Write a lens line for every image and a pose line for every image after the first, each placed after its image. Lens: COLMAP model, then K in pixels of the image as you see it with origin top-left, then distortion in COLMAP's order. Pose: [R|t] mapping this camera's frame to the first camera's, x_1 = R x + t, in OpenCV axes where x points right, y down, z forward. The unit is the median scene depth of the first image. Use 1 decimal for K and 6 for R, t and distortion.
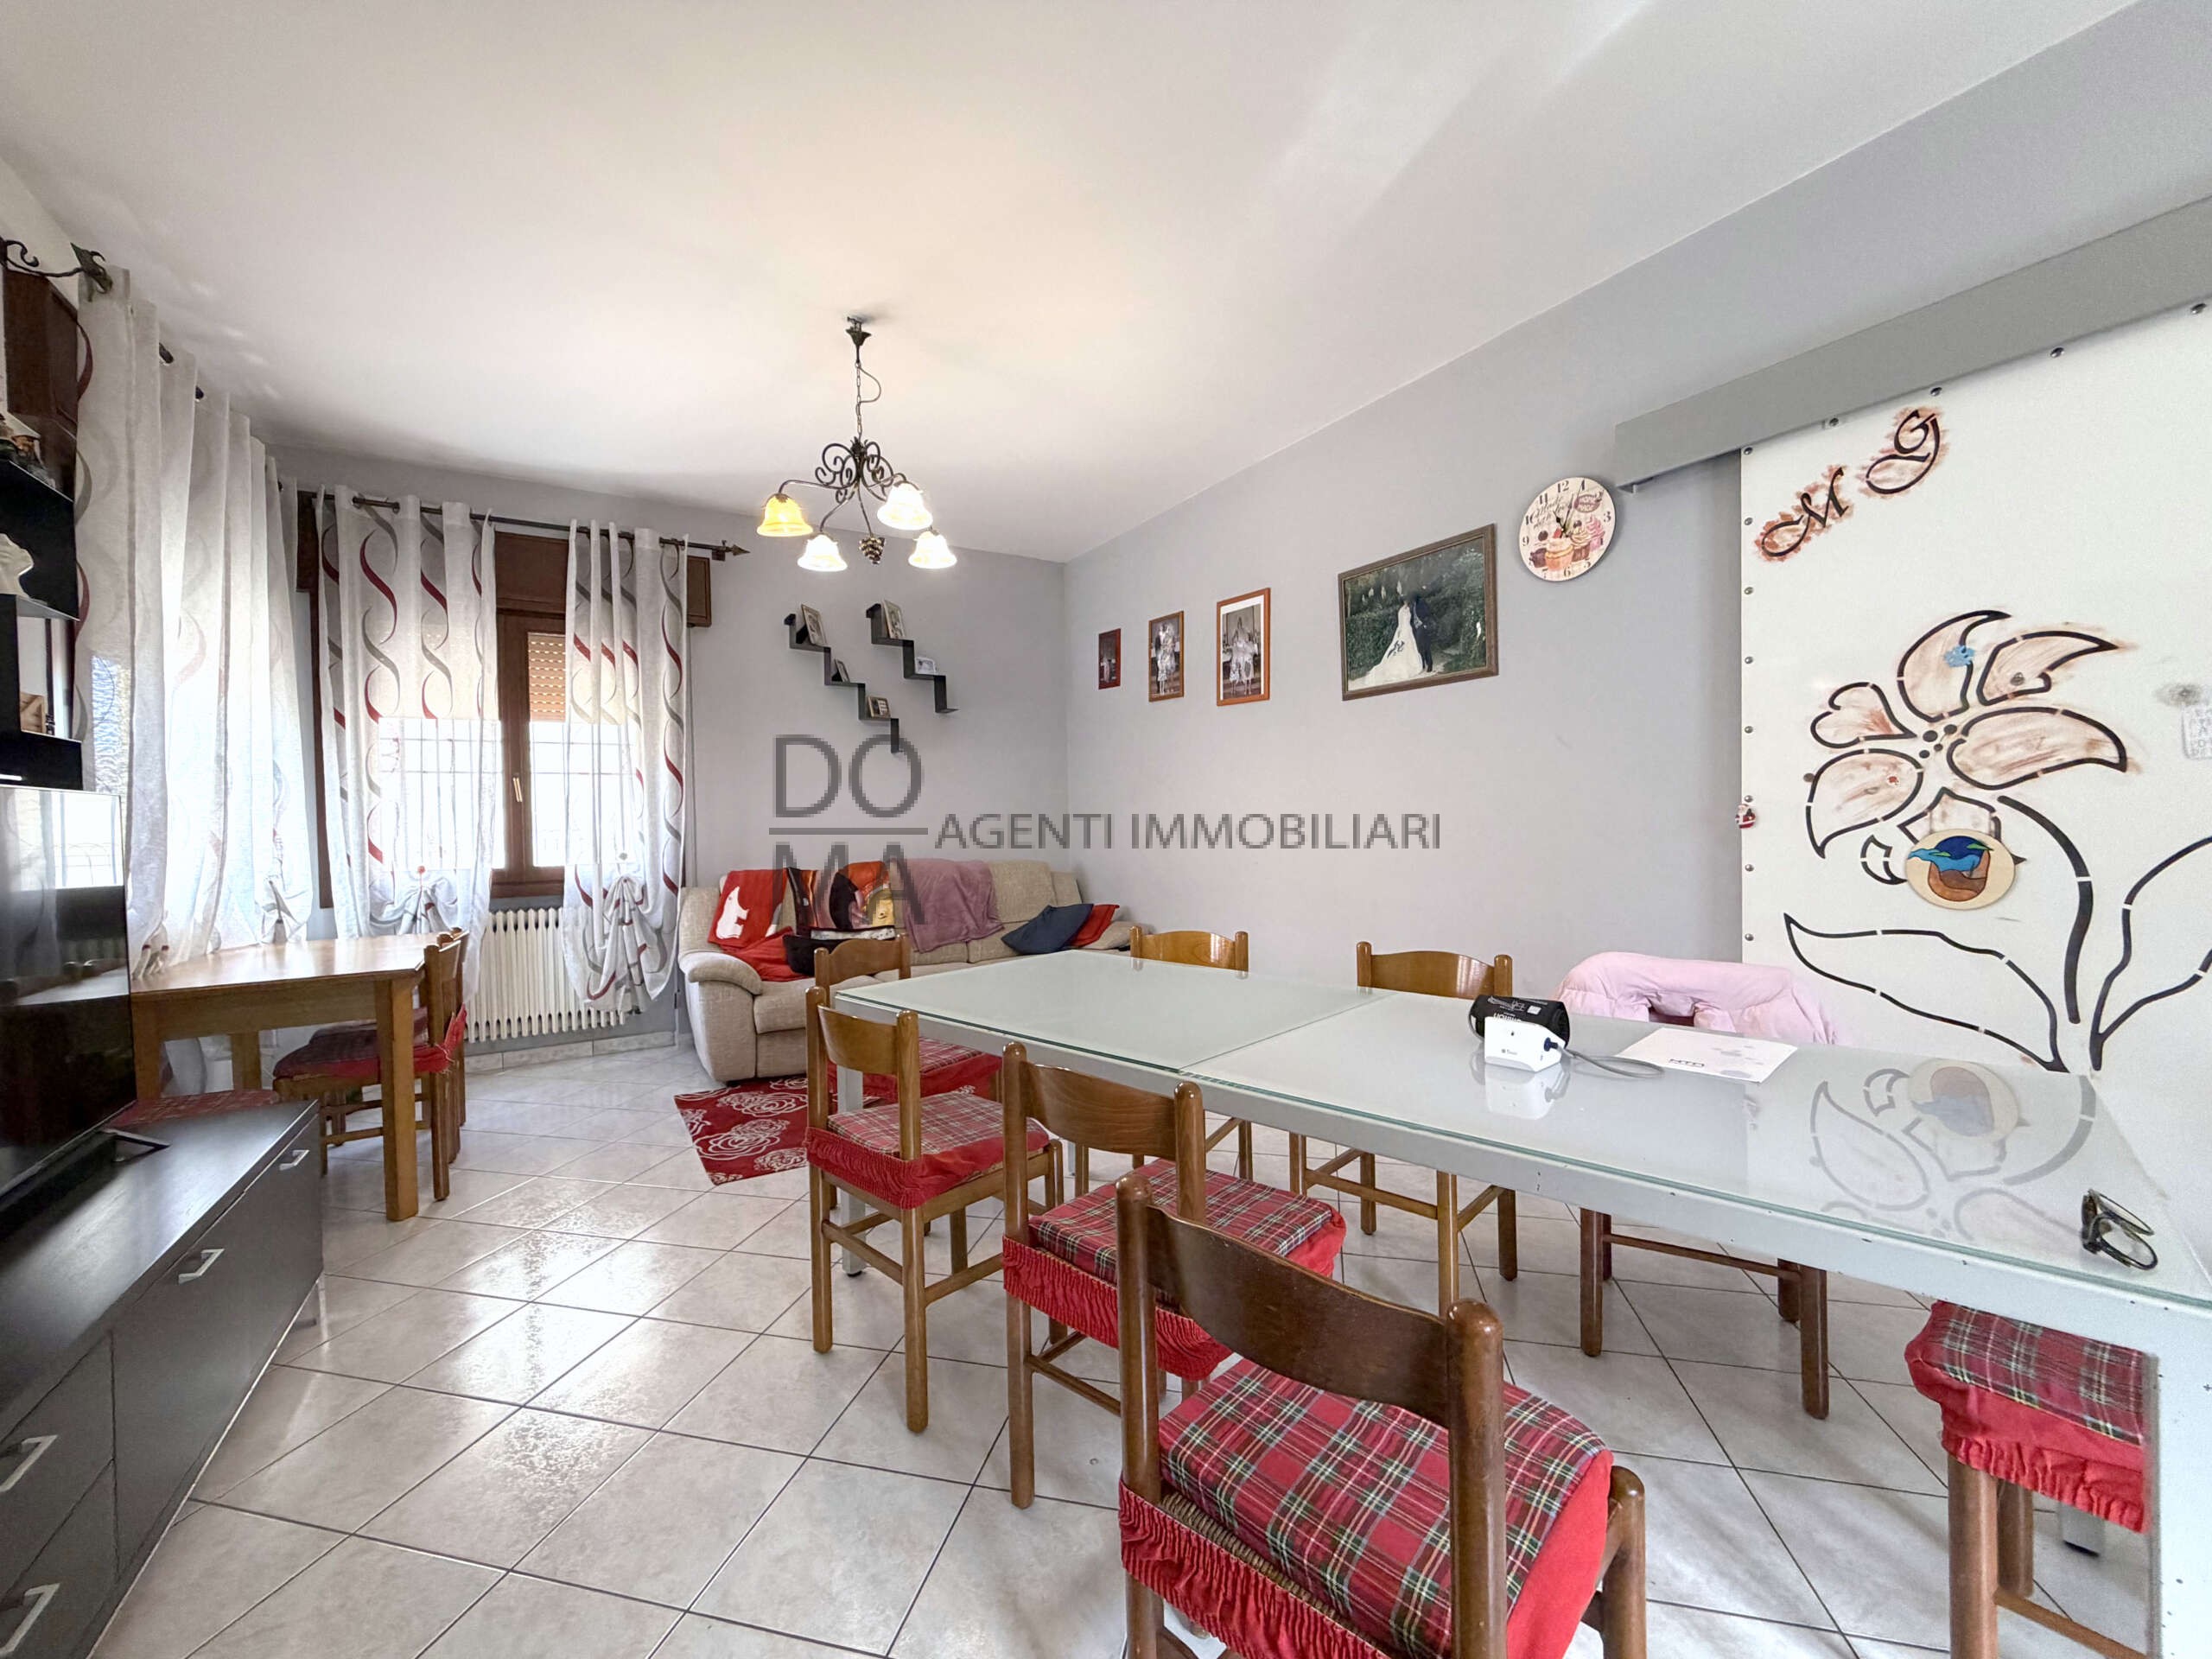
lens RADIAL K [[876.2, 0, 1091.2], [0, 876.2, 828.9], [0, 0, 1]] dist [-0.001101, -0.000002]
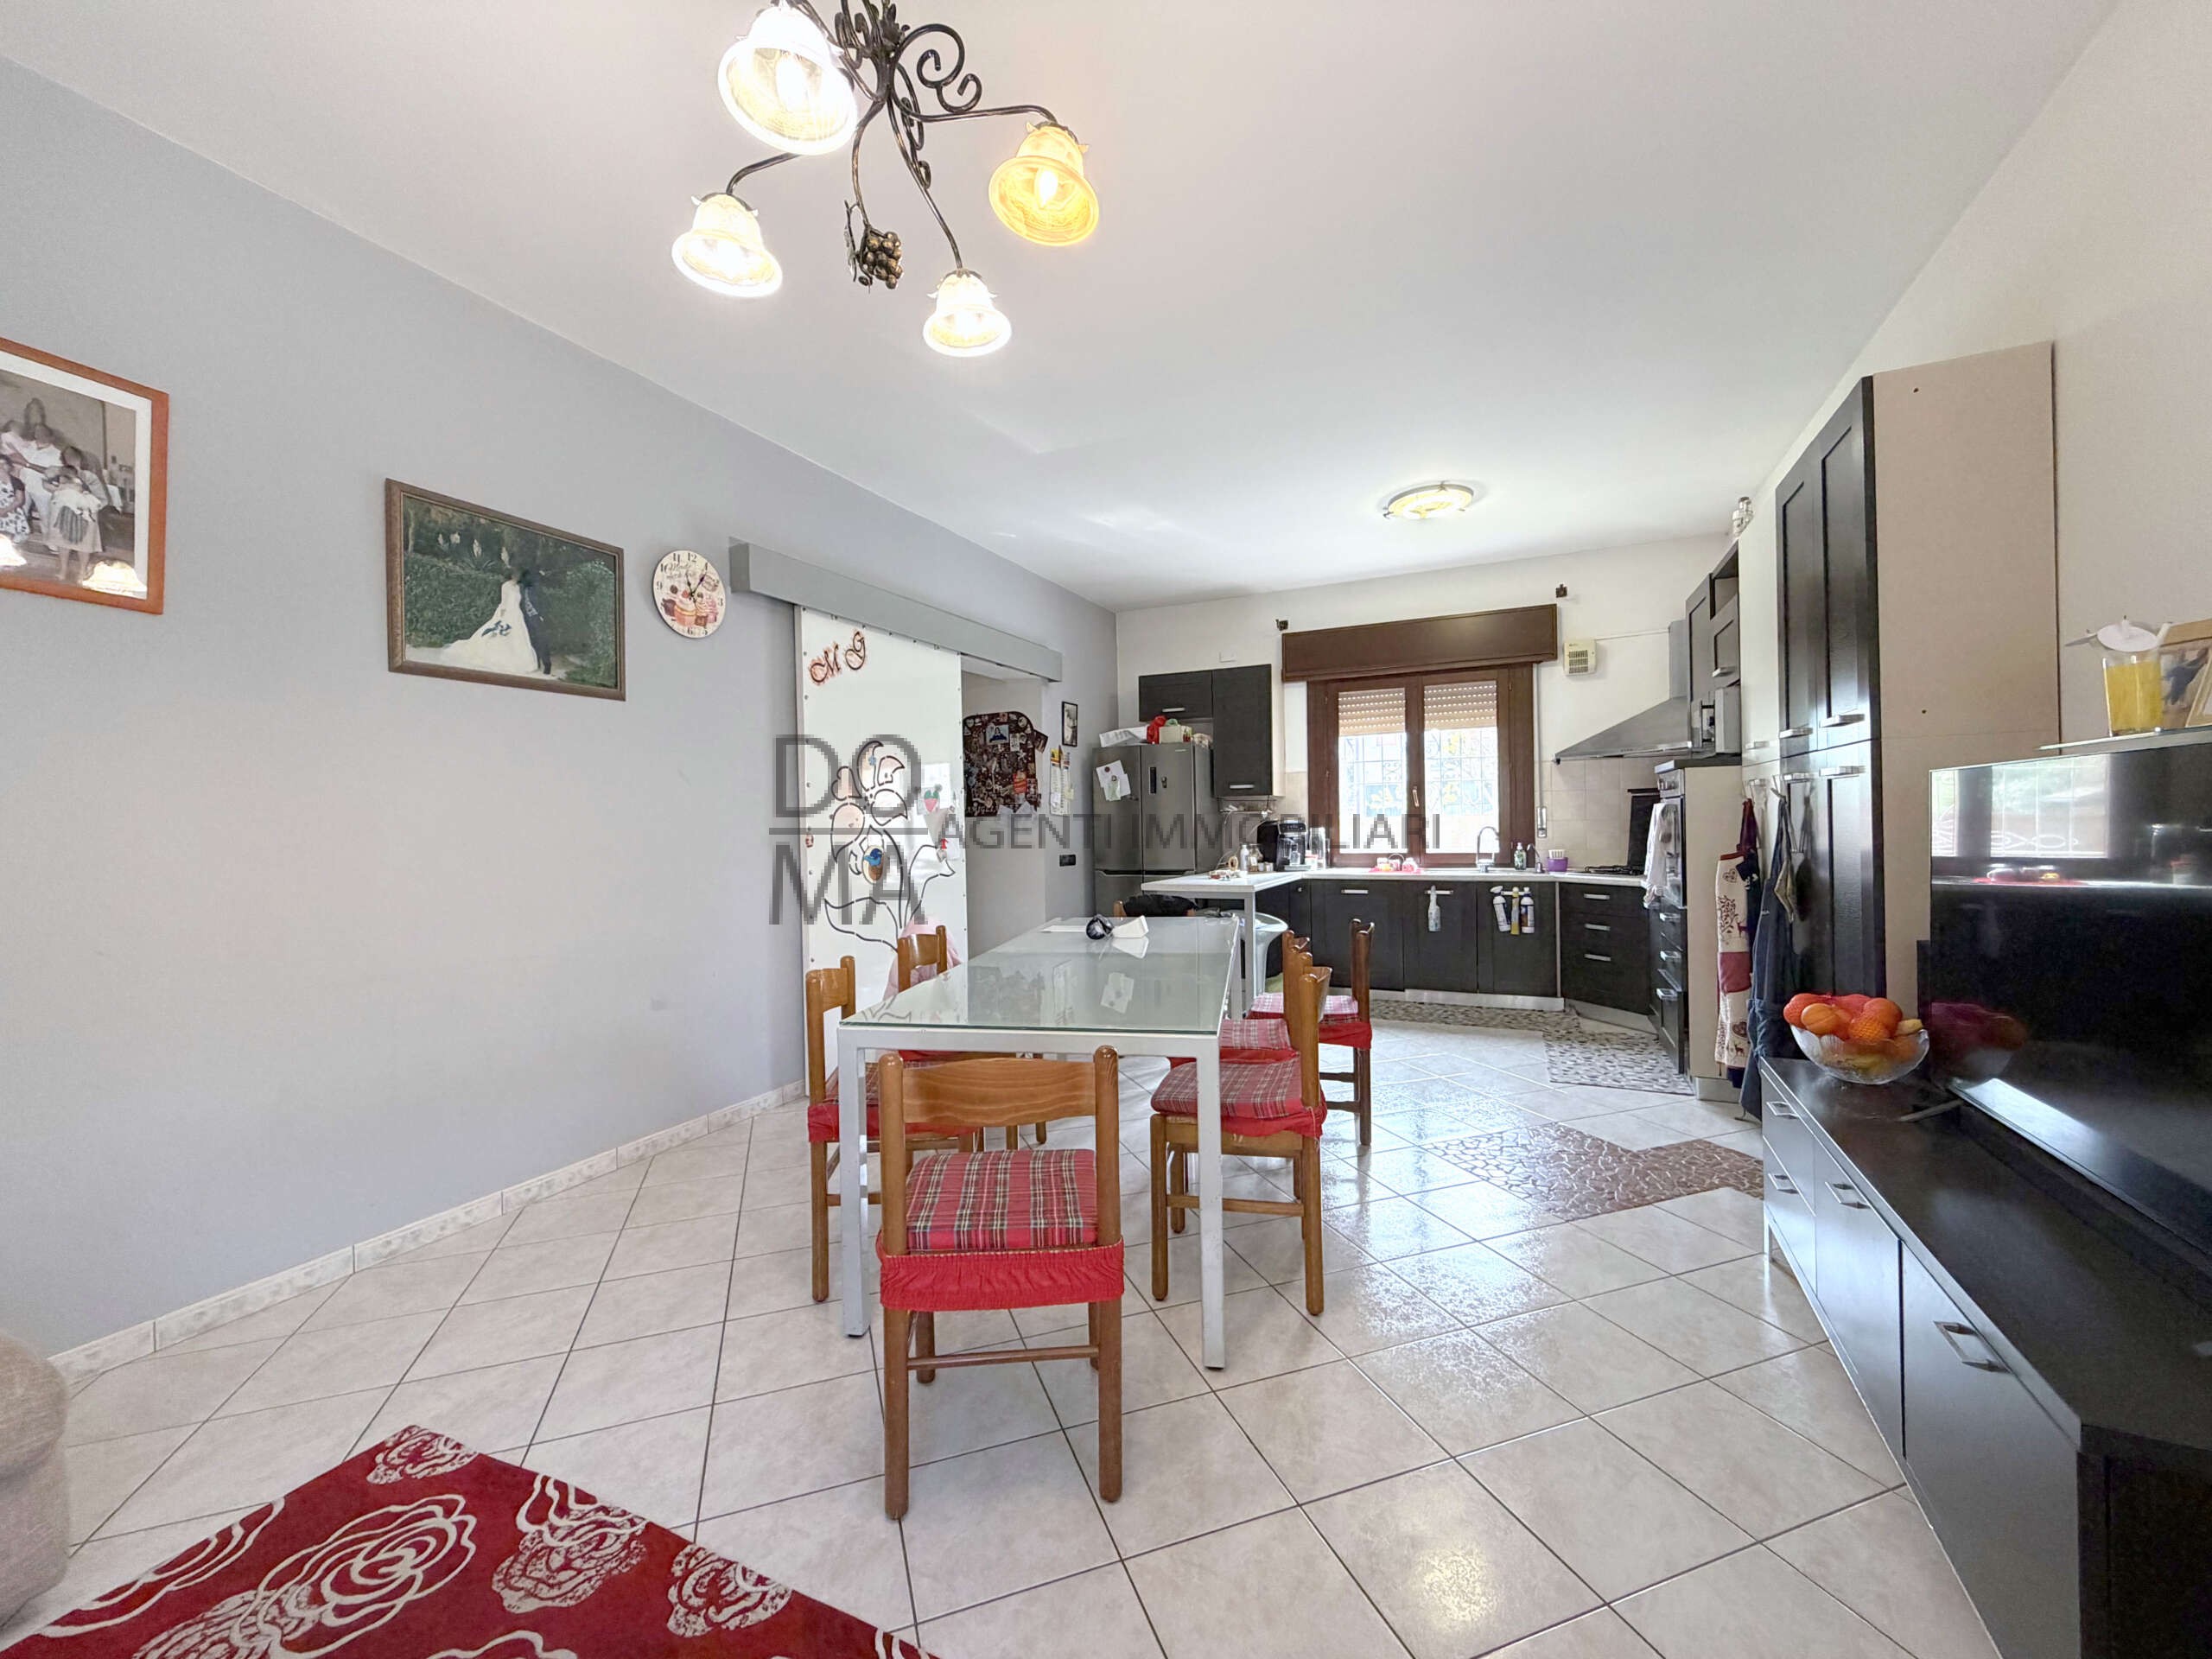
lens RADIAL K [[875.5, 0, 1099.9], [0, 875.5, 829.4], [0, 0, 1]] dist [-0.000764, 0.000009]
pose [[-0.546663, 0.025220, 0.836973, -0.495758], [0.039396, 0.999214, -0.004378, -0.003132], [-0.836425, 0.030580, -0.547227, 0.824267]]
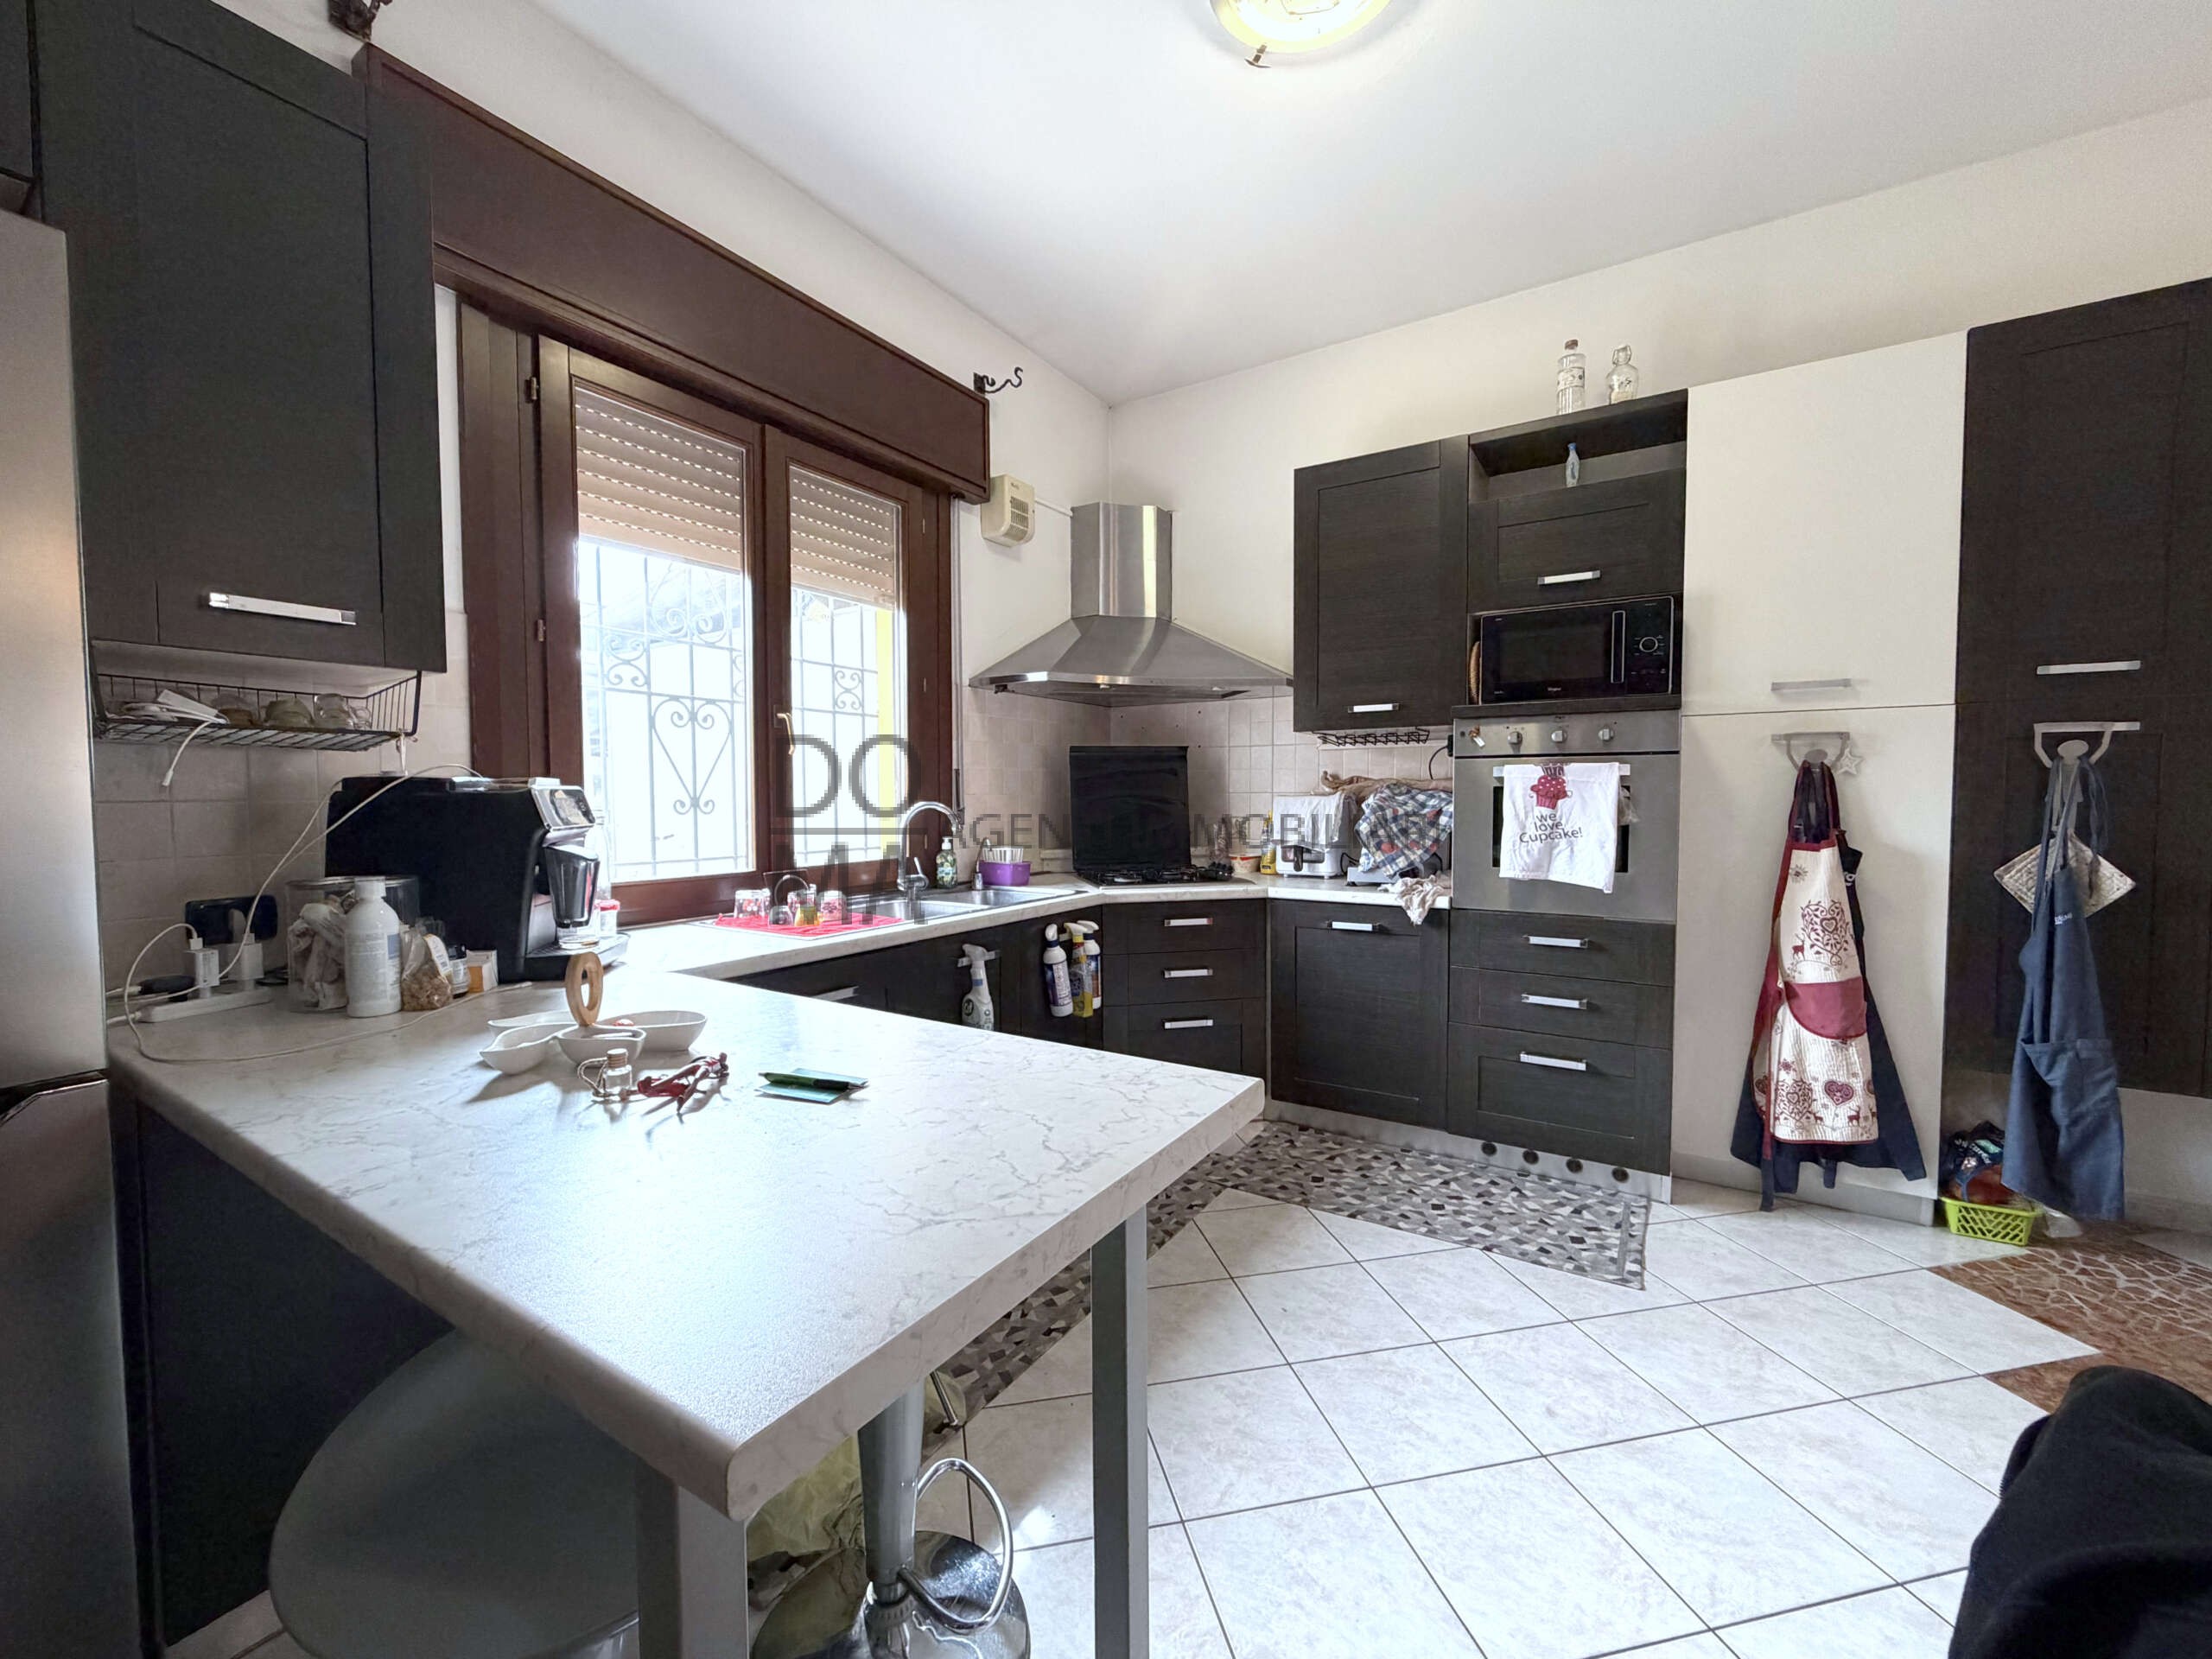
lens RADIAL K [[884.5, 0, 1101.3], [0, 884.5, 826.4], [0, 0, 1]] dist [0.001756, 0.000133]
pose [[-0.899205, 0.041120, -0.435591, 0.484826], [0.019419, 0.998344, 0.054158, -0.006456], [0.437097, 0.040241, -0.898514, 0.225881]]
